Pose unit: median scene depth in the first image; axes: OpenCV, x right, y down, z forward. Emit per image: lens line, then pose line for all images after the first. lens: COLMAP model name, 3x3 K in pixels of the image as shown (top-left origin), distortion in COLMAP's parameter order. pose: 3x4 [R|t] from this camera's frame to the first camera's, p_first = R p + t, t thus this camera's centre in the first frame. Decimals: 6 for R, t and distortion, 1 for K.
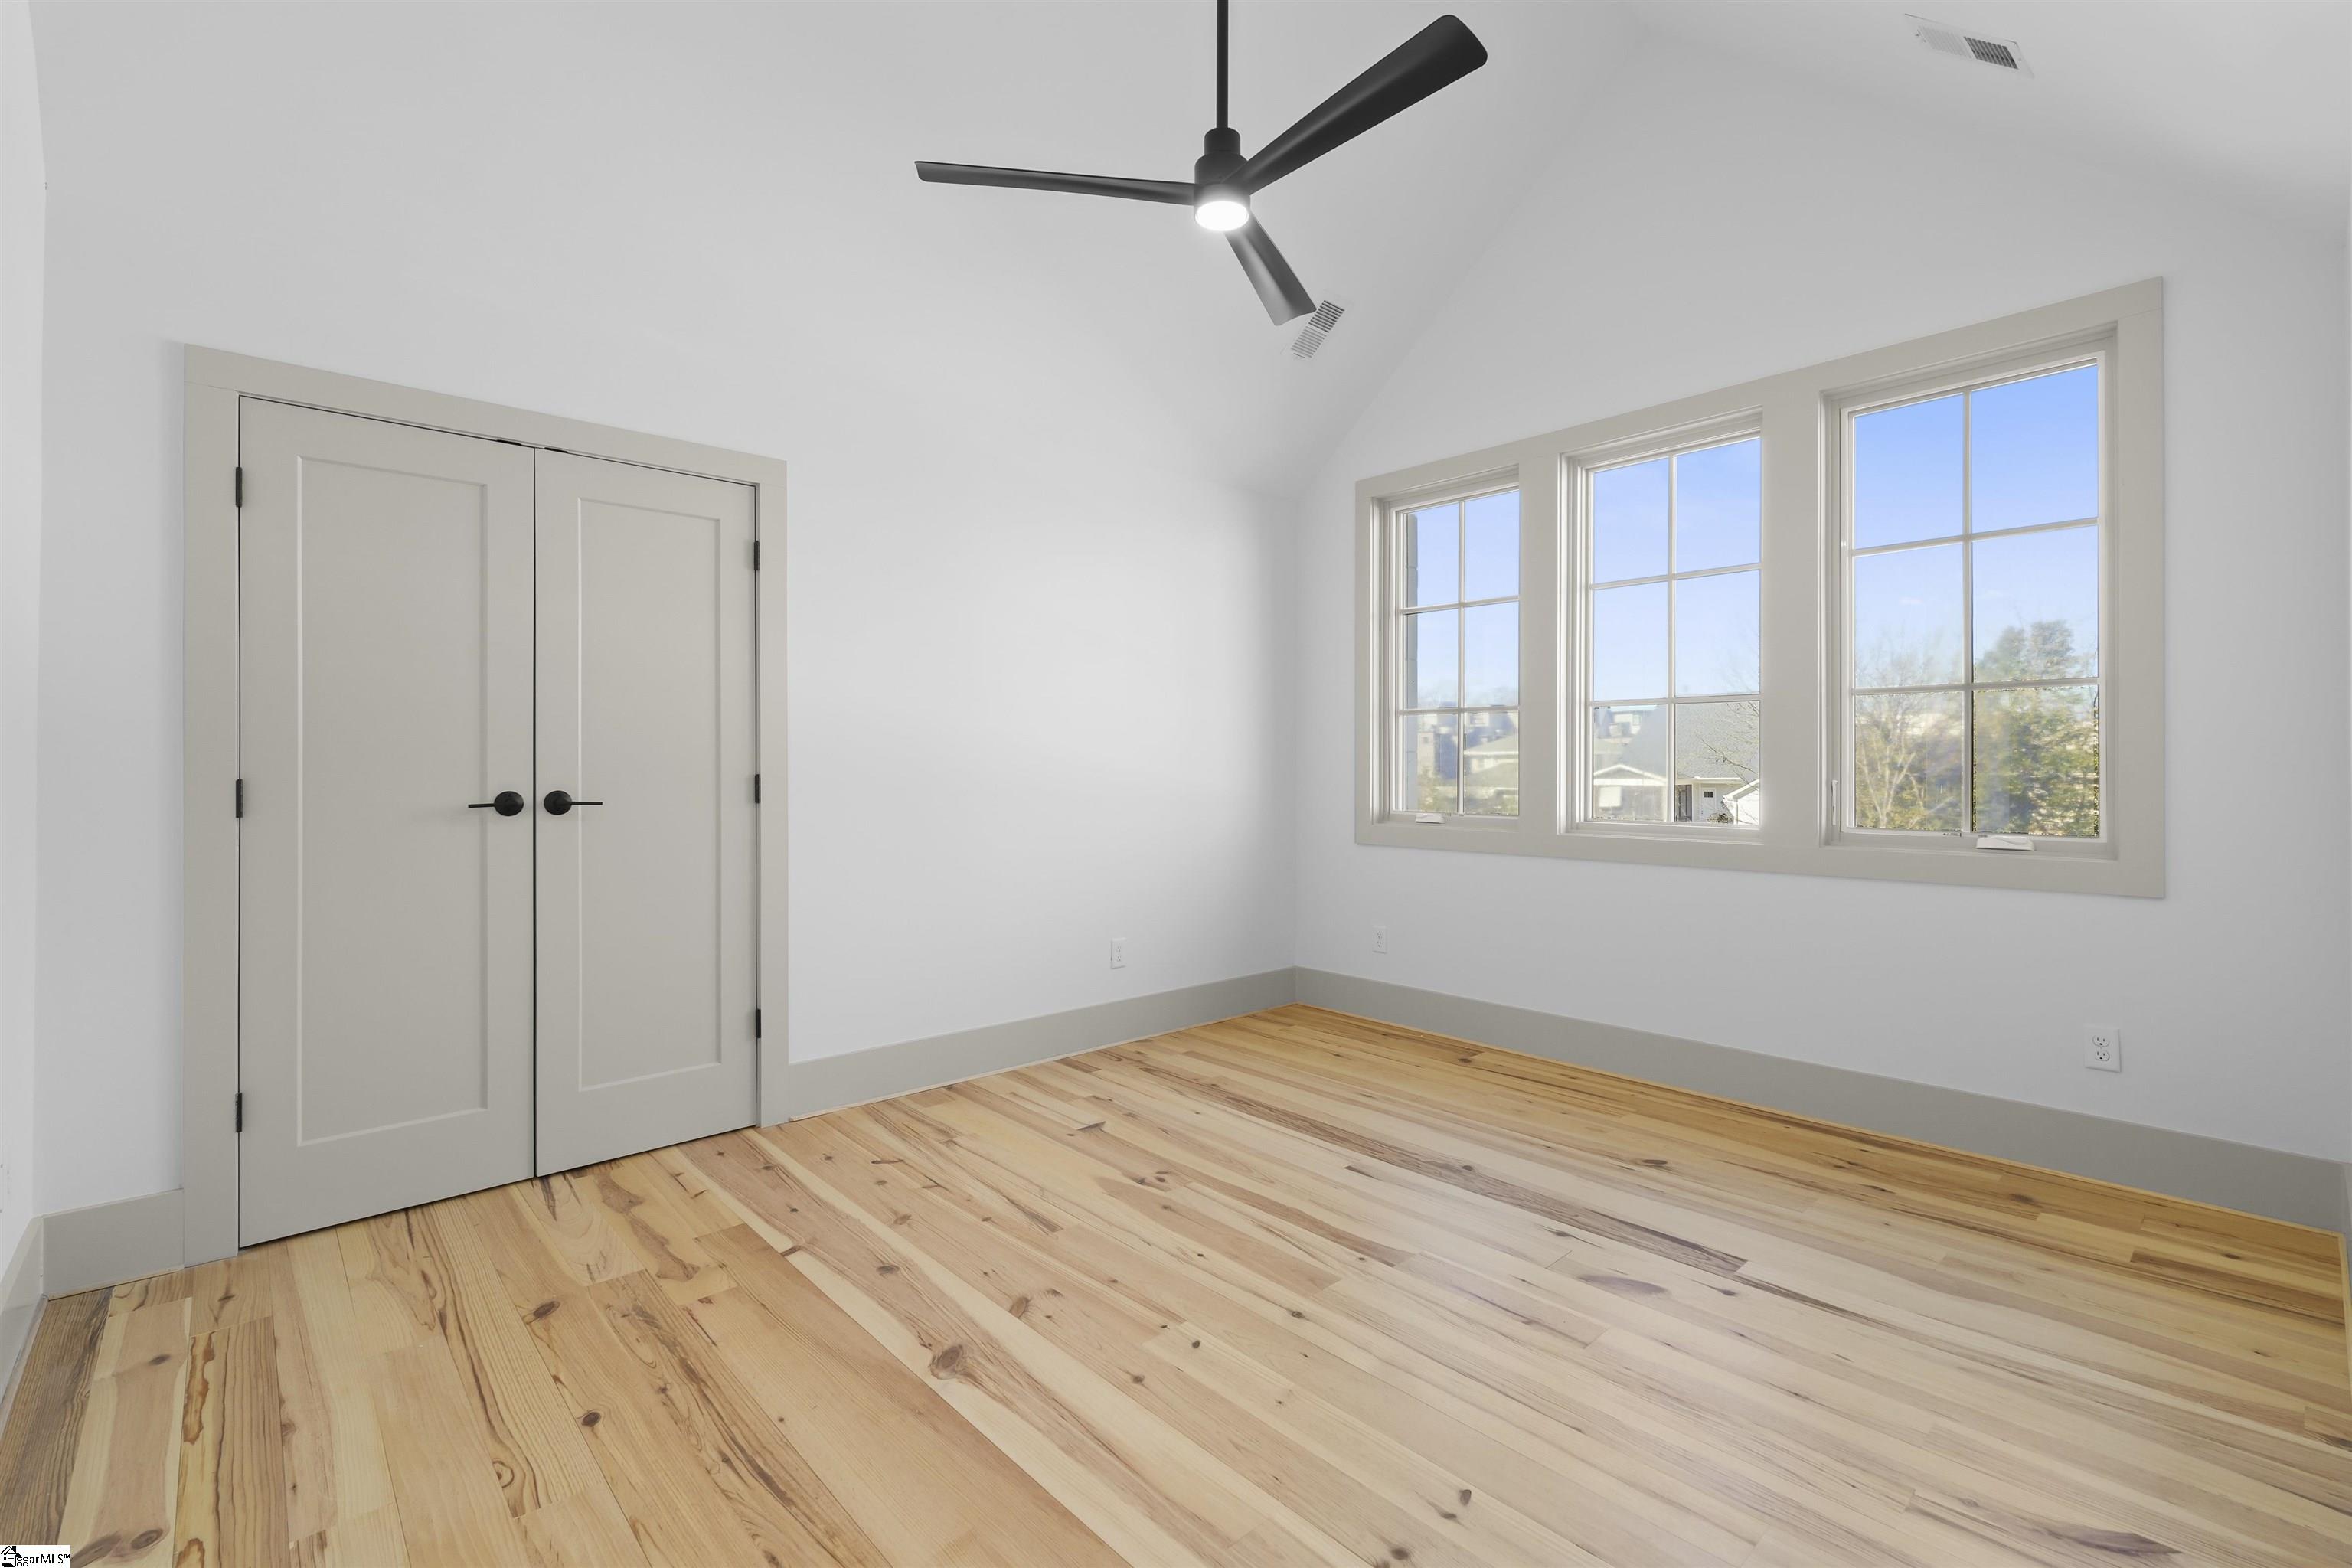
lens RADIAL K [[1015.6, 0, 1165.7], [0, 1015.6, 775.7], [0, 0, 1]] dist [-0.001038, 0.000563]
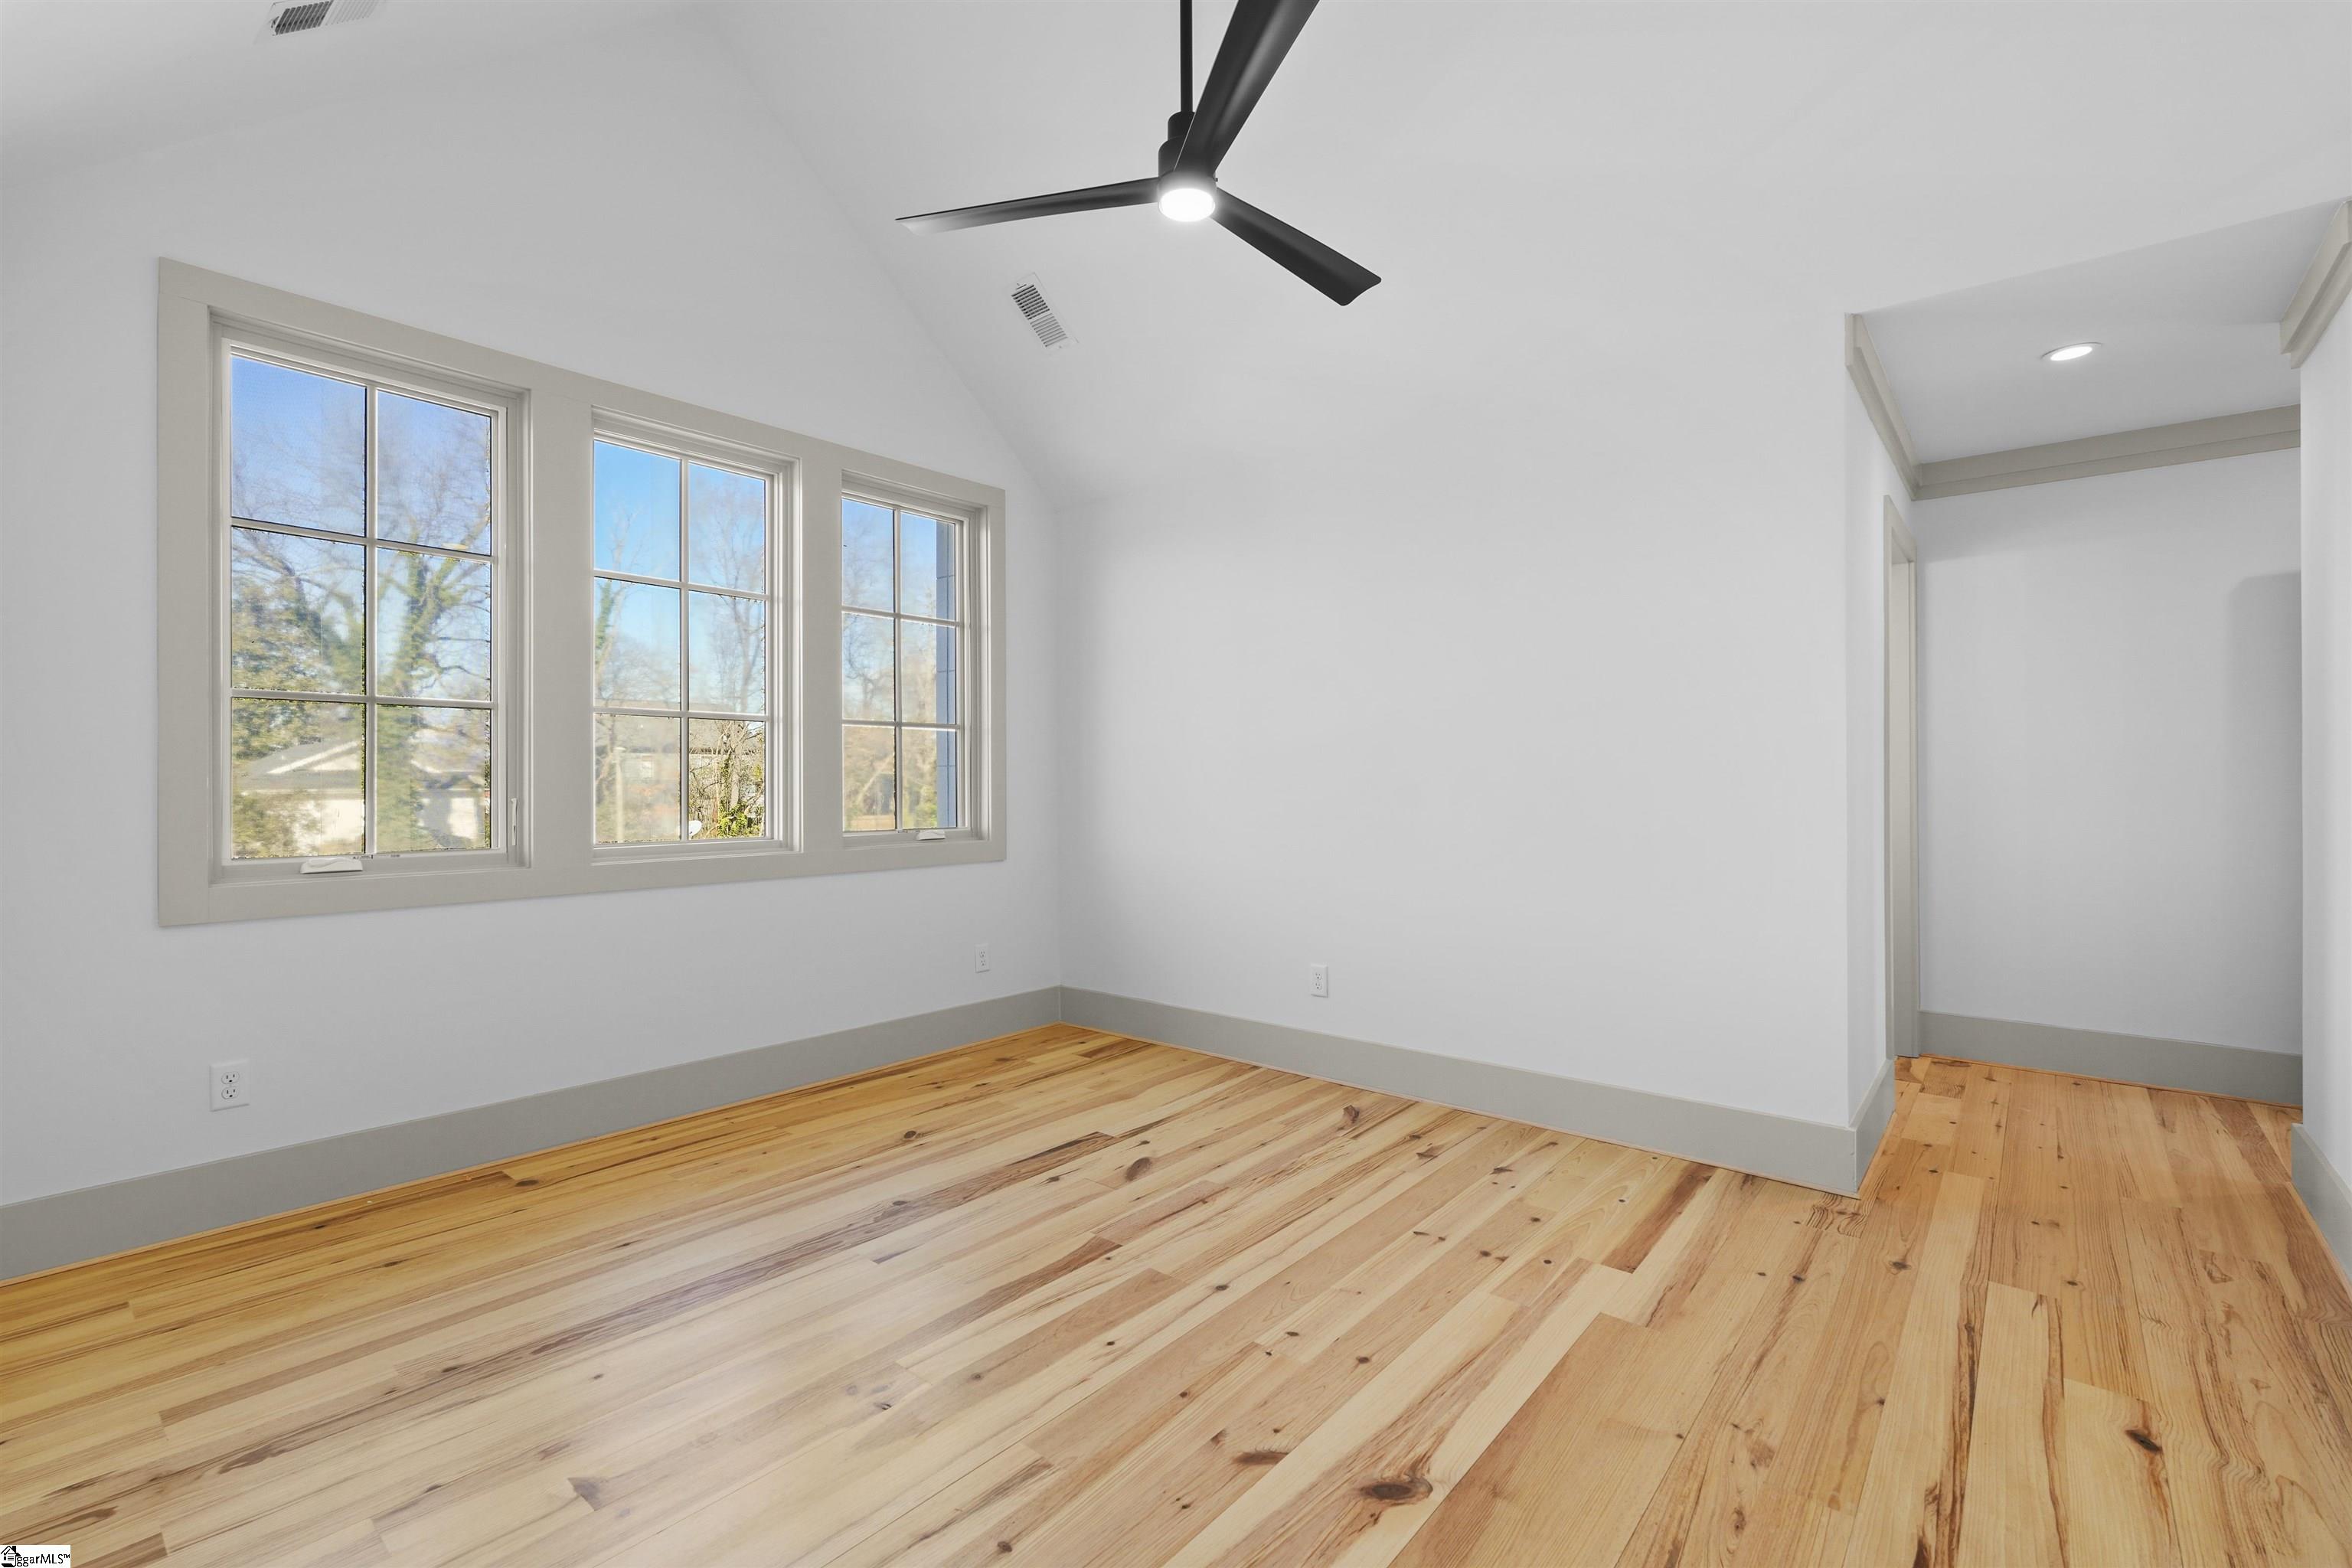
lens RADIAL K [[1015.6, 0, 1192.5], [0, 1015.6, 793.9], [0, 0, 1]] dist [-0.001038, 0.000563]
pose [[-0.129938, -0.011686, 0.991453, -0.702033], [0.012271, 0.999835, 0.013393, -0.006819], [-0.991446, 0.013907, -0.129773, 0.877642]]
